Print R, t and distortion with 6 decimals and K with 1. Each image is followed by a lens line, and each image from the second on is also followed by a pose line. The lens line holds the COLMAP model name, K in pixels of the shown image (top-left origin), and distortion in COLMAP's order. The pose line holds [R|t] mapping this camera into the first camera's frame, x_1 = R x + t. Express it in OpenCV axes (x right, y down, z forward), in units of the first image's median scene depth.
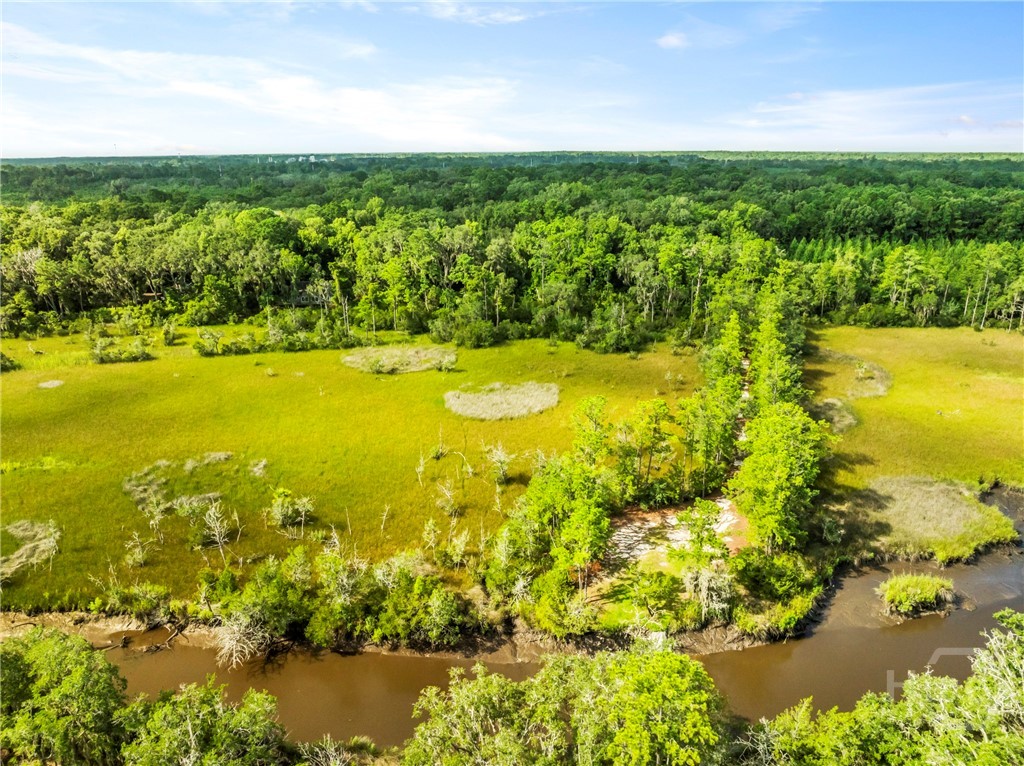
lens RADIAL K [[721.5, 0, 512.0], [0, 721.5, 383.0], [0, 0, 1]] dist [-0.025626, -0.003291]
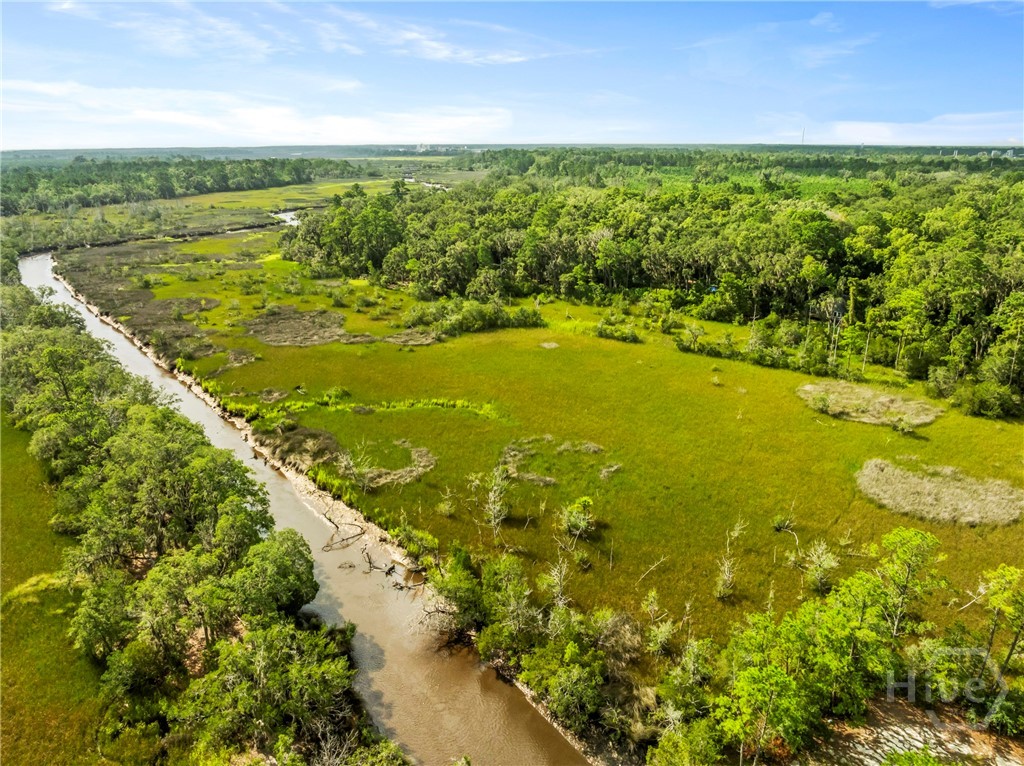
lens RADIAL K [[721.5, 0, 512.0], [0, 721.5, 383.0], [0, 0, 1]] dist [-0.025626, -0.003291]
pose [[0.659688, 0.242809, -0.711235, 0.151640], [-0.234466, 0.965630, 0.112183, -0.050079], [0.714029, 0.092755, 0.693945, 0.117682]]
